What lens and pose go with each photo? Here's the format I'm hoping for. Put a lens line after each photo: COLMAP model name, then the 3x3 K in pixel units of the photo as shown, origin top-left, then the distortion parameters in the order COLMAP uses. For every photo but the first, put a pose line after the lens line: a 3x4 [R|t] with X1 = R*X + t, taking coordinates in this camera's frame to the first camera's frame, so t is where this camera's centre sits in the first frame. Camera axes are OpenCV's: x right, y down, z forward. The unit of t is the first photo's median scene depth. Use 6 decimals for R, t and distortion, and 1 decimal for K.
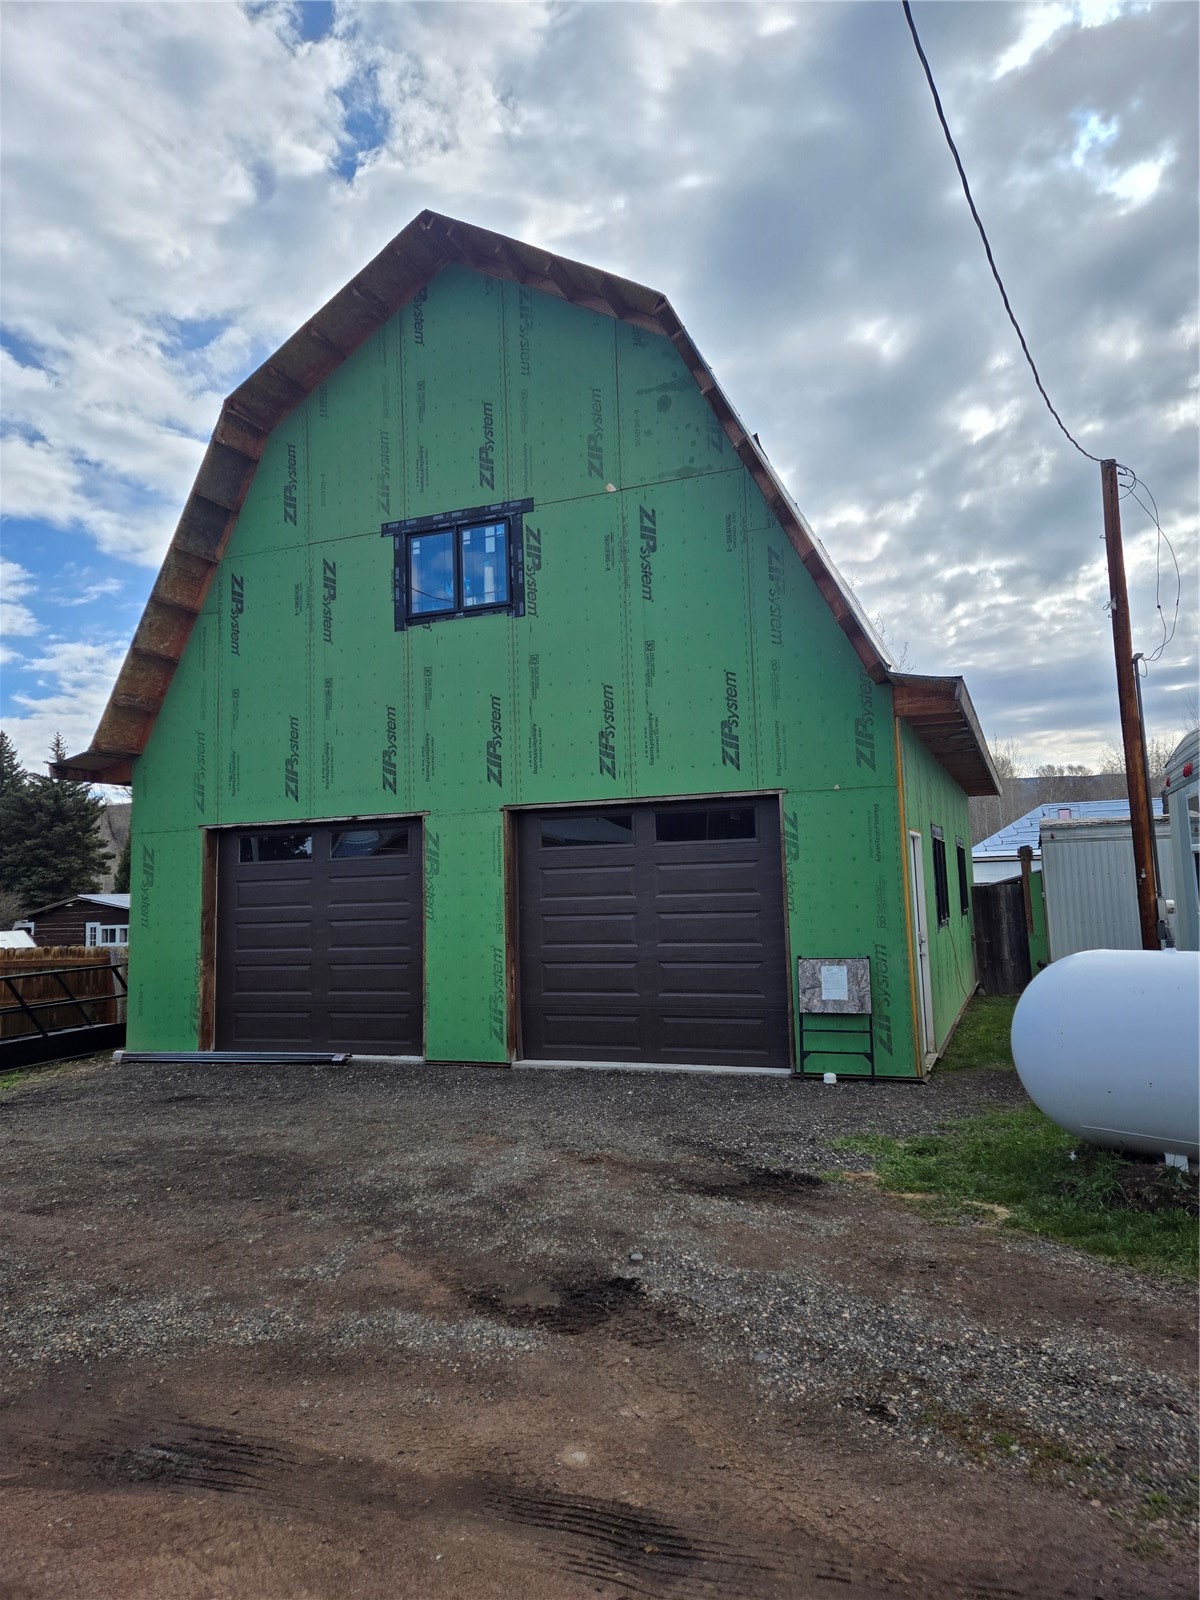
lens RADIAL K [[1195.3, 0, 595.9], [0, 1195.3, 766.0], [0, 0, 1]] dist [0.097582, 0.000623]
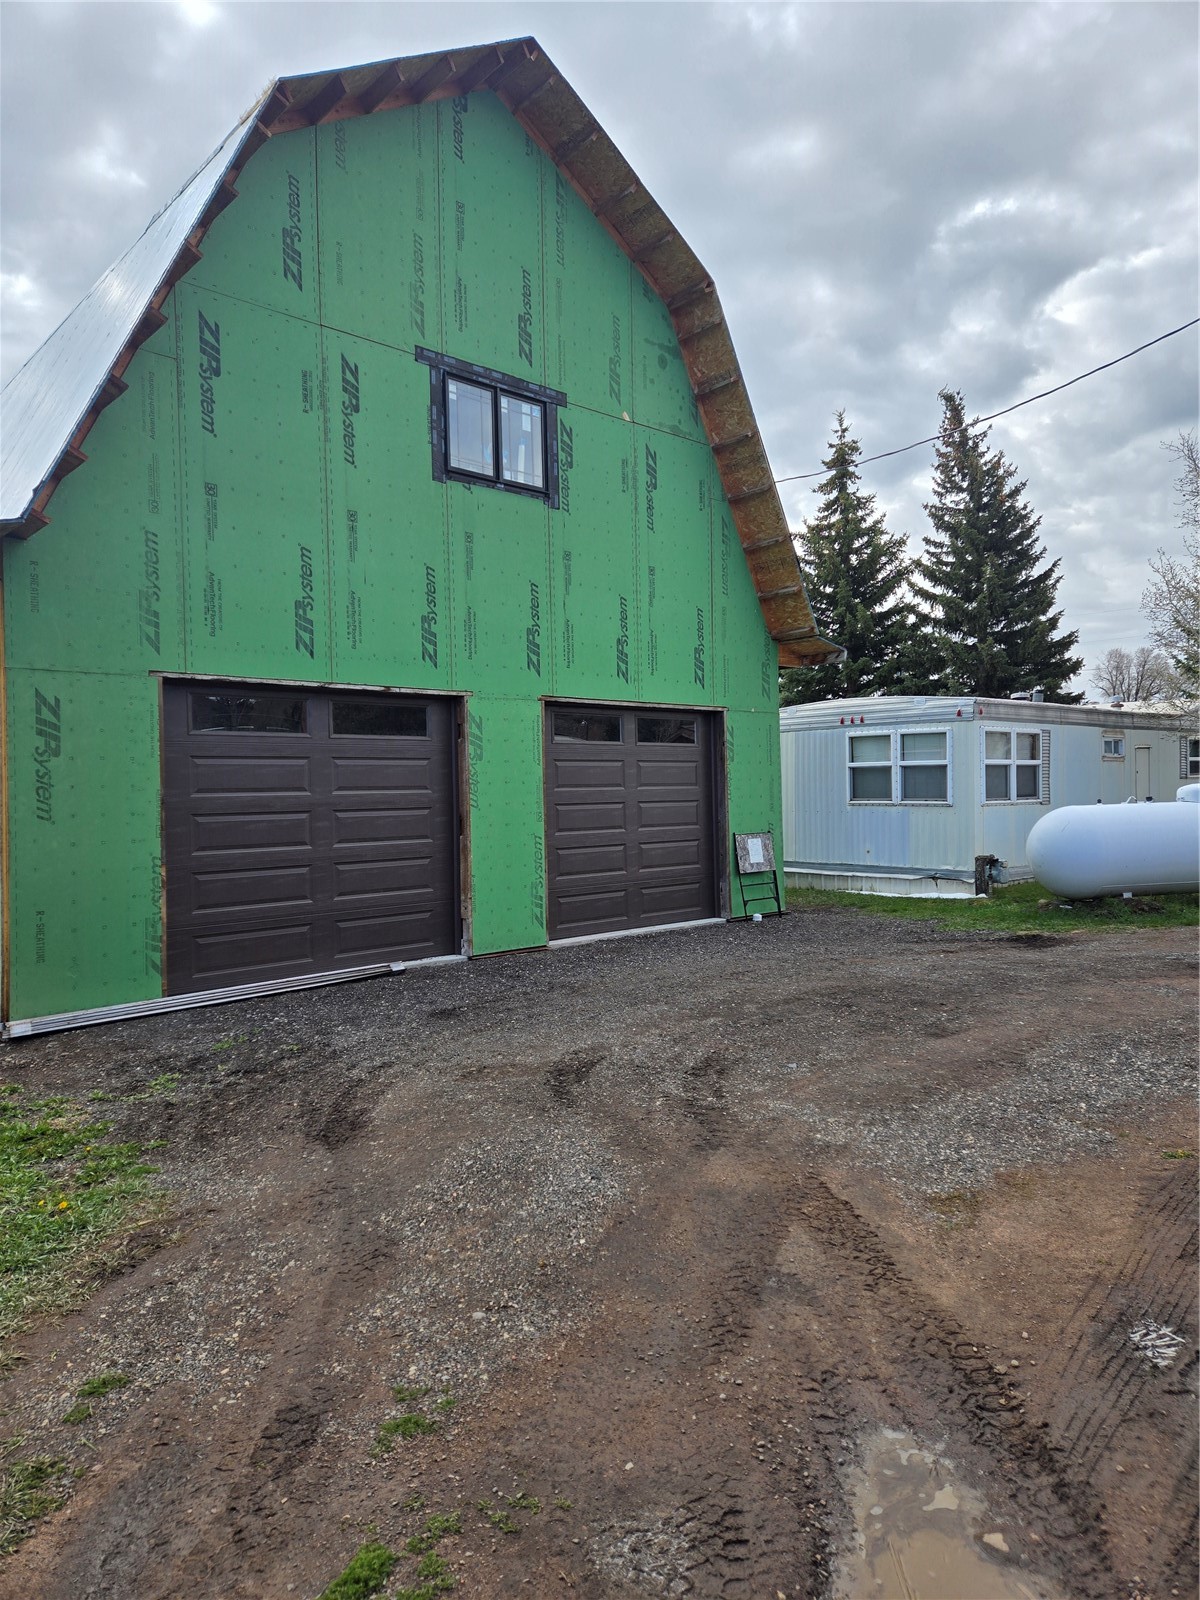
lens RADIAL K [[1054.5, 0, 601.2], [0, 1054.5, 786.1], [0, 0, 1]] dist [0.080819, -0.067122]
pose [[0.404536, 0.026131, 0.914149, -0.825048], [-0.089580, 0.995917, 0.011173, 0.090347], [-0.910124, -0.086409, 0.405225, 0.562474]]
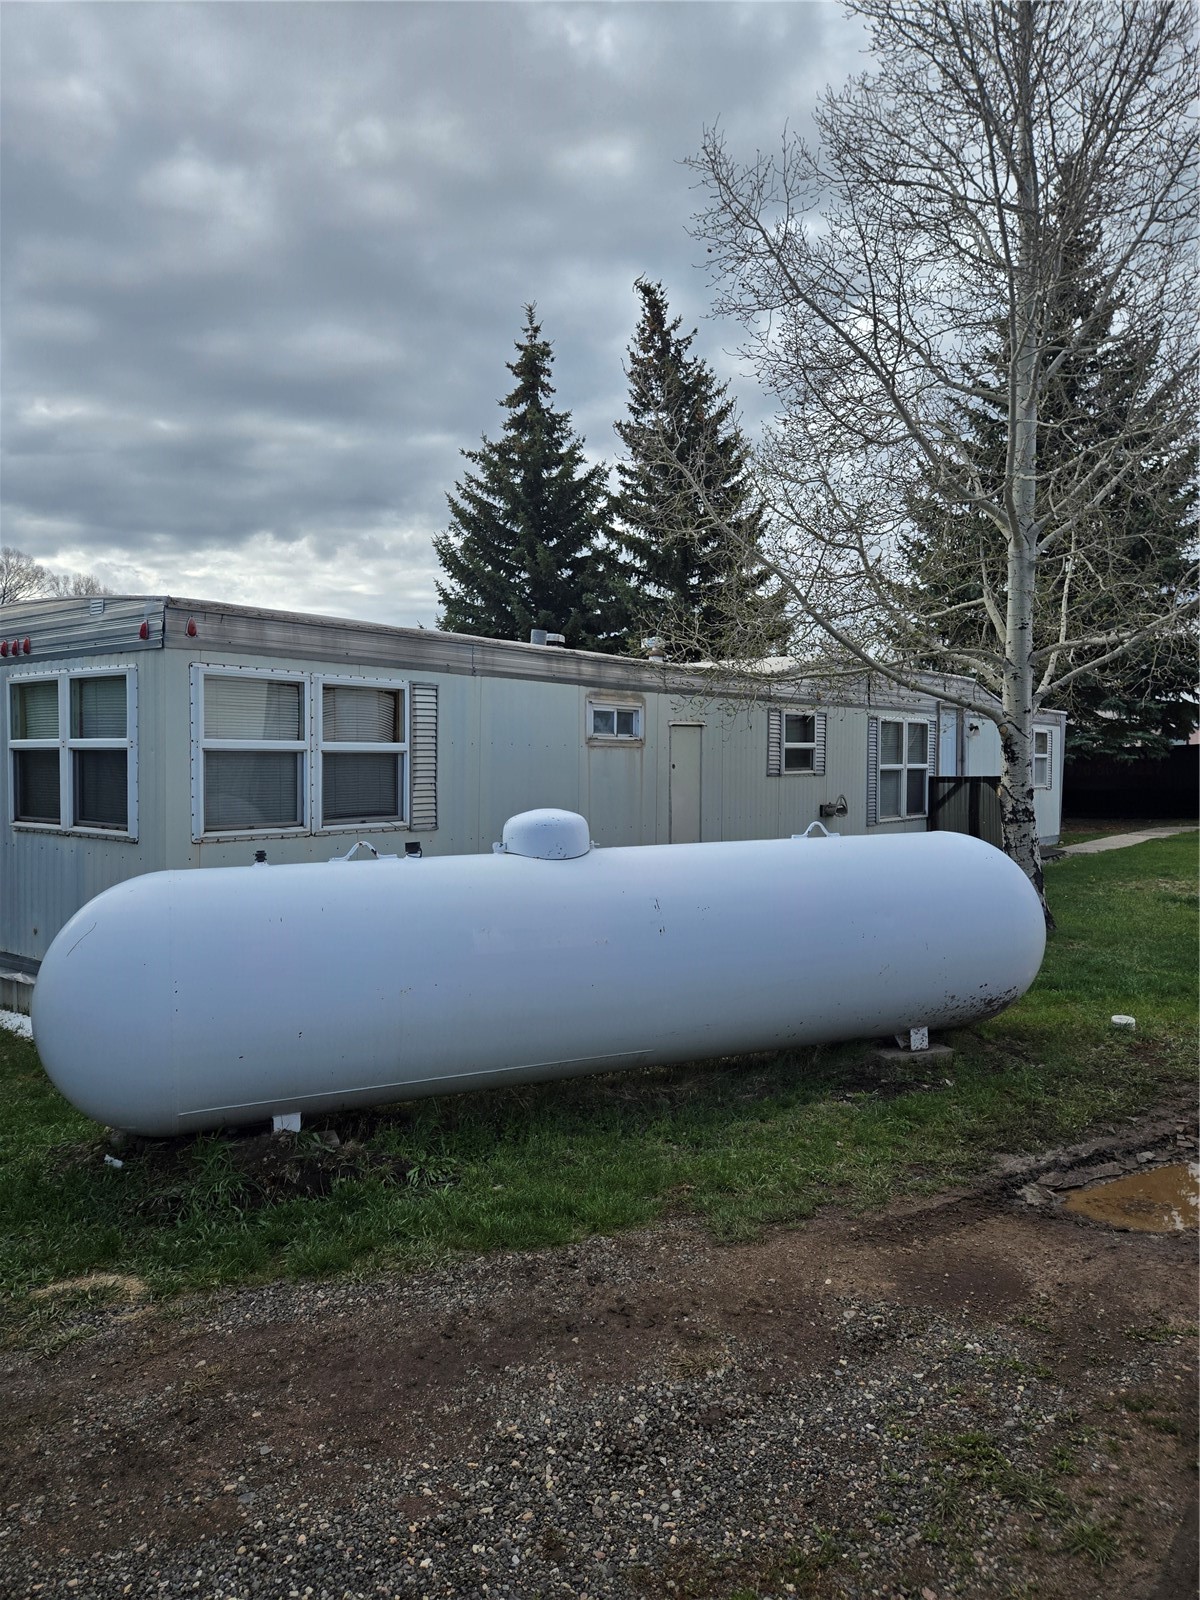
lens RADIAL K [[1081.2, 0, 600.0], [0, 1081.2, 800.0], [0, 0, 1]] dist [0.053768, -0.001324]
pose [[0.244812, -0.001861, 0.969569, -0.101124], [-0.106095, 0.993942, 0.028696, 0.034049], [-0.963748, -0.109892, 0.243131, 0.350960]]
